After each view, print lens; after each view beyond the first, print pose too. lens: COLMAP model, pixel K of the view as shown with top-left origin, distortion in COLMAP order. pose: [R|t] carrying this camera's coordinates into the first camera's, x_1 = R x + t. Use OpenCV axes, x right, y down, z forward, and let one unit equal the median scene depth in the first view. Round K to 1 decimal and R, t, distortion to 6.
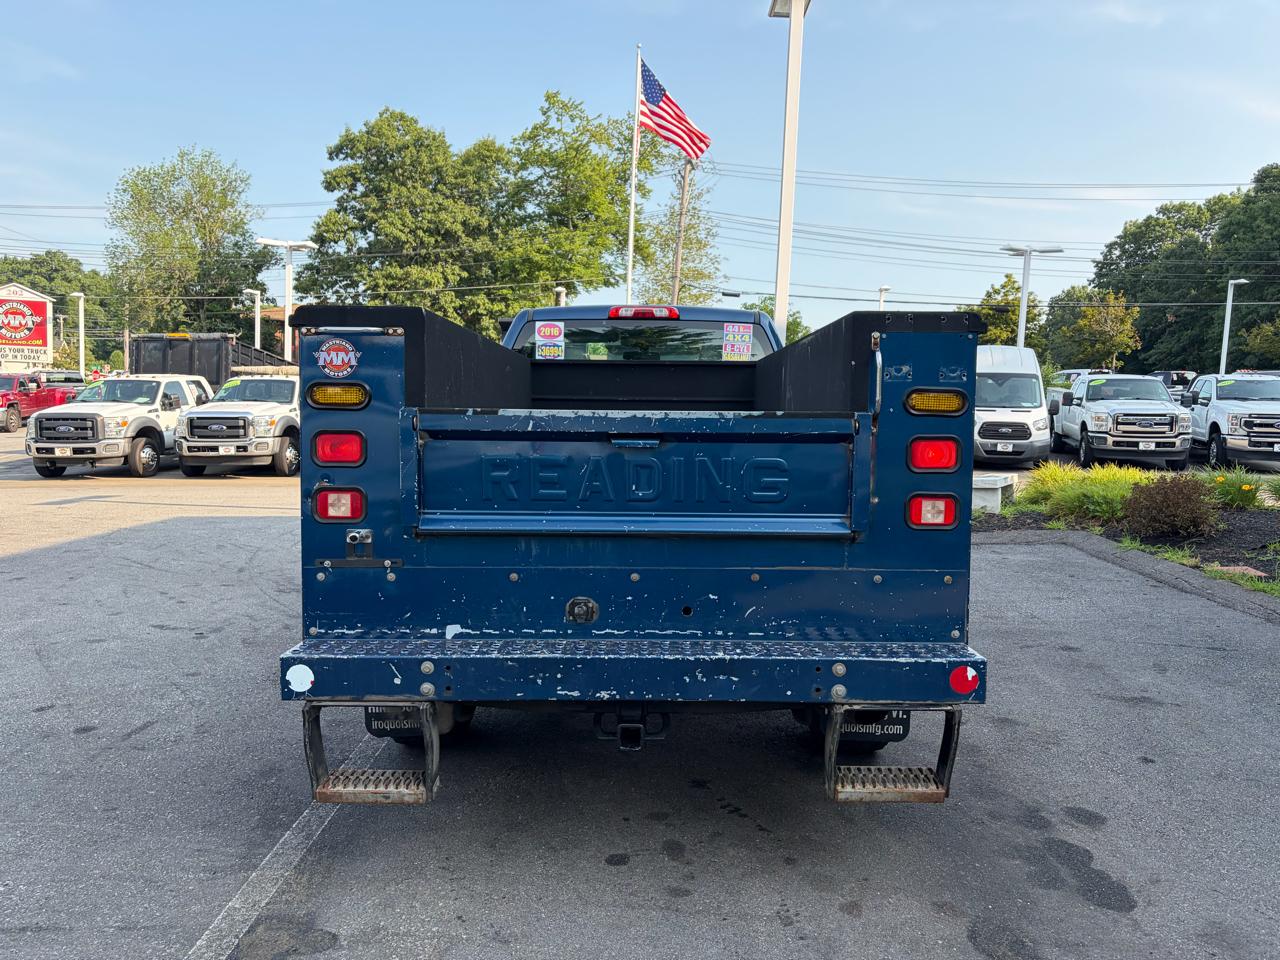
lens RADIAL K [[963.0, 0, 648.3], [0, 963.0, 477.4], [0, 0, 1]] dist [0.047913, -0.046377]
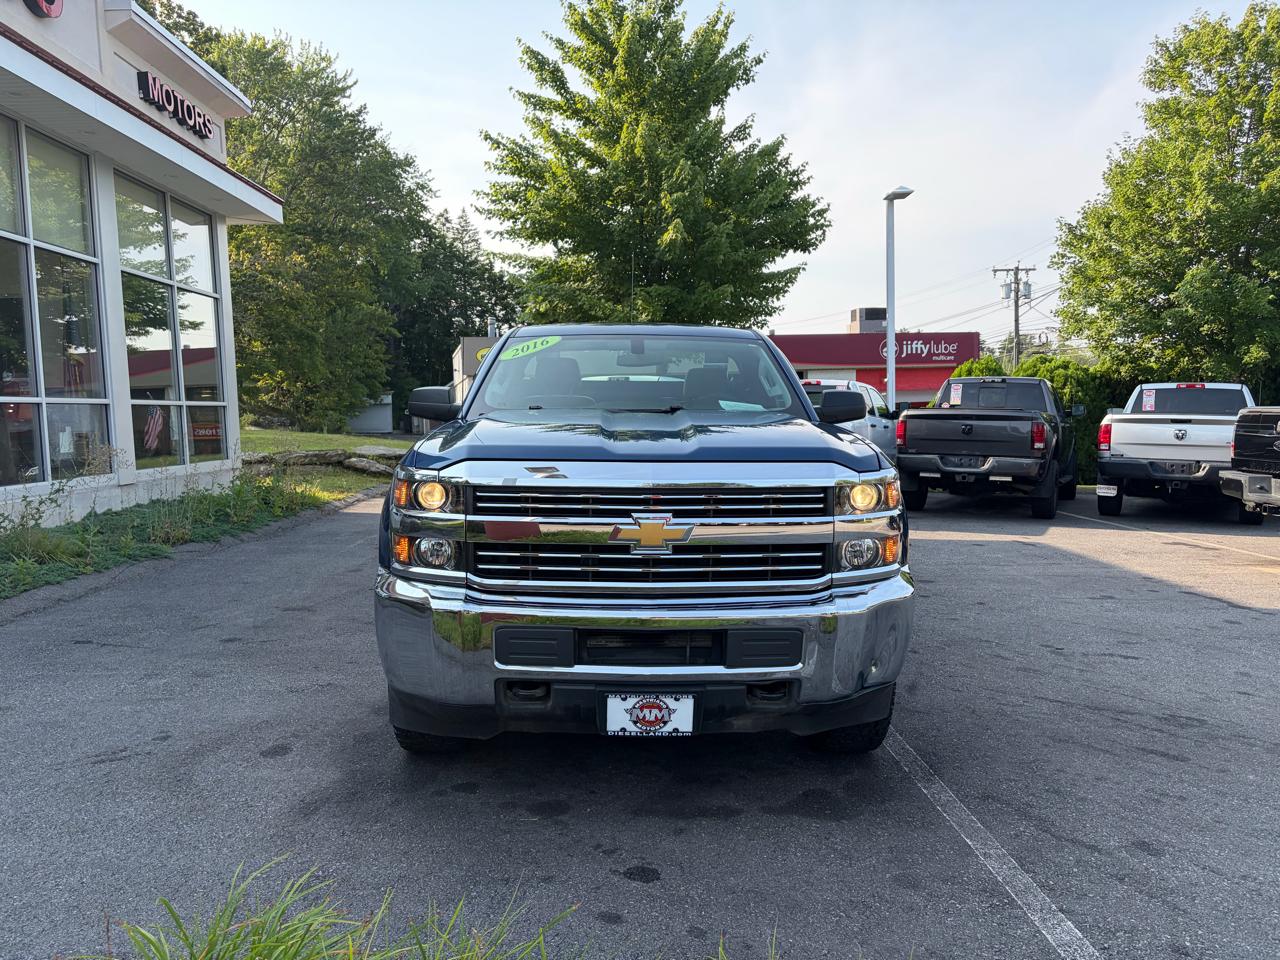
lens RADIAL K [[963.0, 0, 644.3], [0, 963.0, 474.4], [0, 0, 1]] dist [0.047913, -0.046377]
pose [[-0.999257, -0.014901, -0.035555, 0.004615], [-0.019923, 0.989176, 0.145377, -0.041931], [0.033004, 0.145977, -0.988737, 0.507900]]
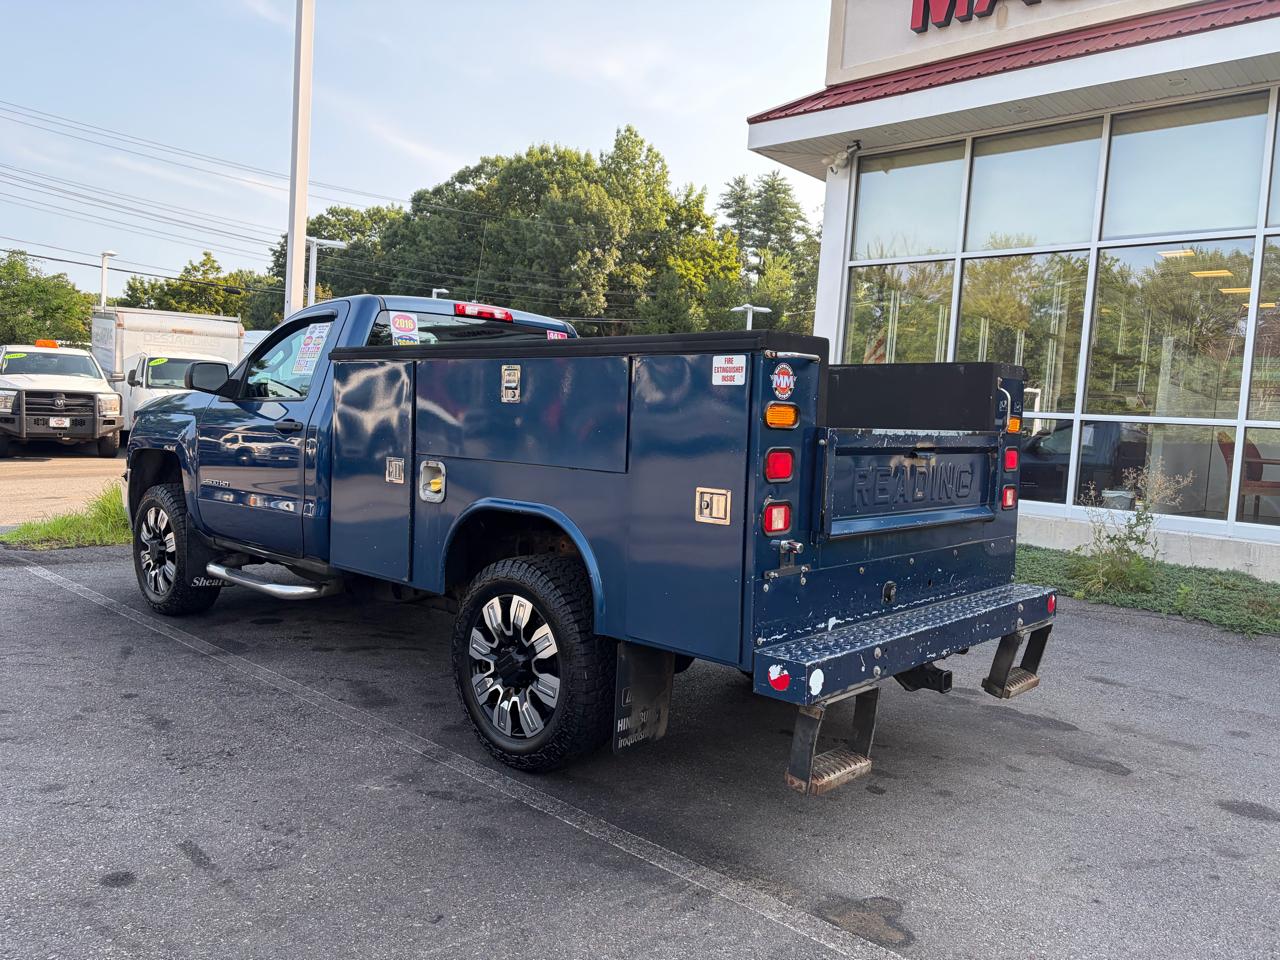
lens RADIAL K [[963.0, 0, 642.7], [0, 963.0, 469.3], [0, 0, 1]] dist [0.047913, -0.046377]
pose [[0.682229, -0.027644, 0.730615, -0.149698], [0.020075, 0.999616, 0.019076, -0.006119], [-0.730863, 0.001653, 0.682523, 0.048791]]
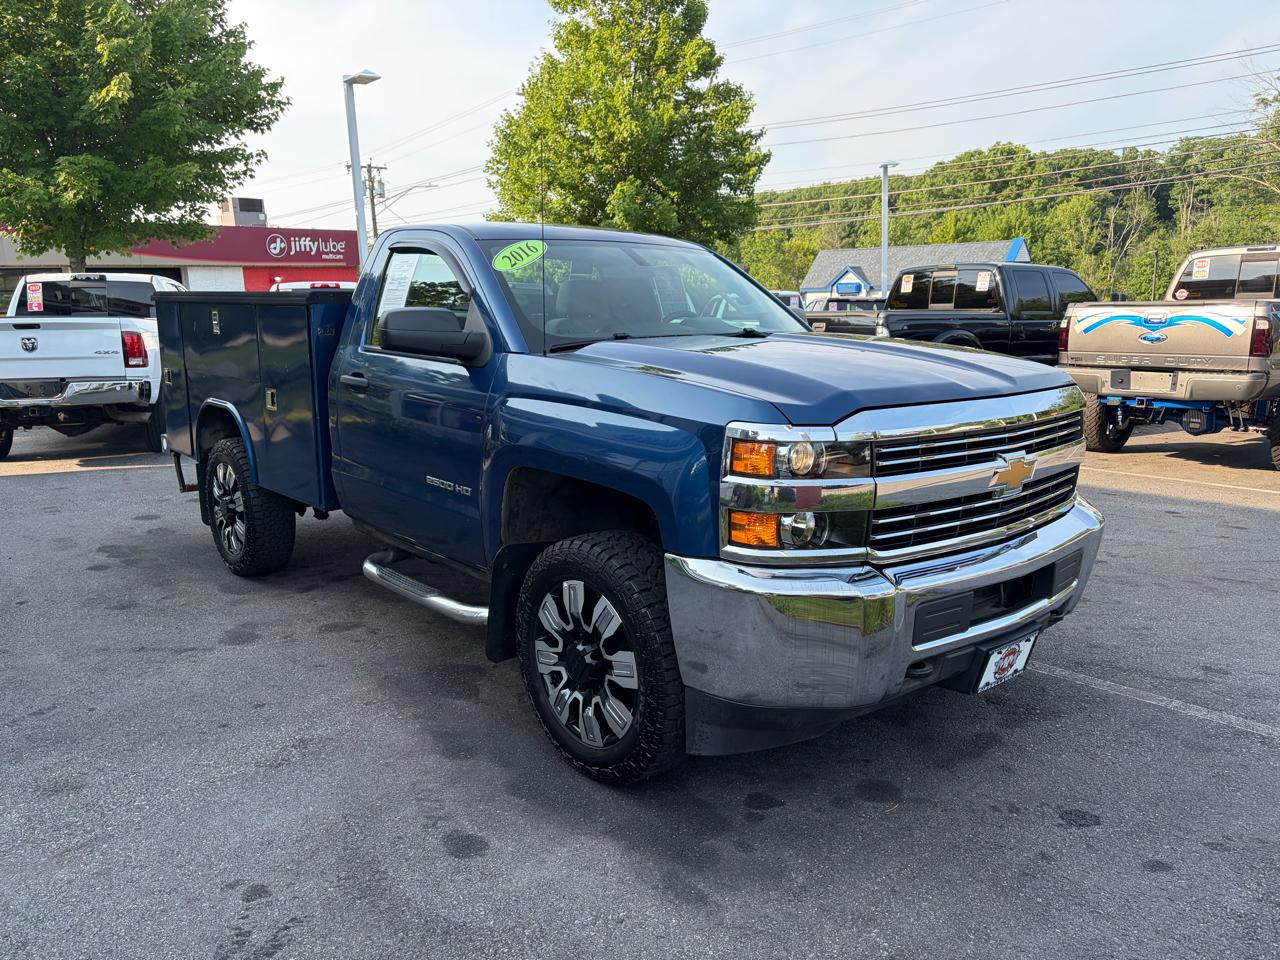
lens RADIAL K [[963.0, 0, 639.2], [0, 963.0, 474.1], [0, 0, 1]] dist [0.047913, -0.046377]
pose [[-0.754519, 0.104471, -0.647909, 0.124448], [-0.054578, 0.973840, 0.220583, -0.039270], [0.654004, 0.201795, -0.729079, 0.431854]]
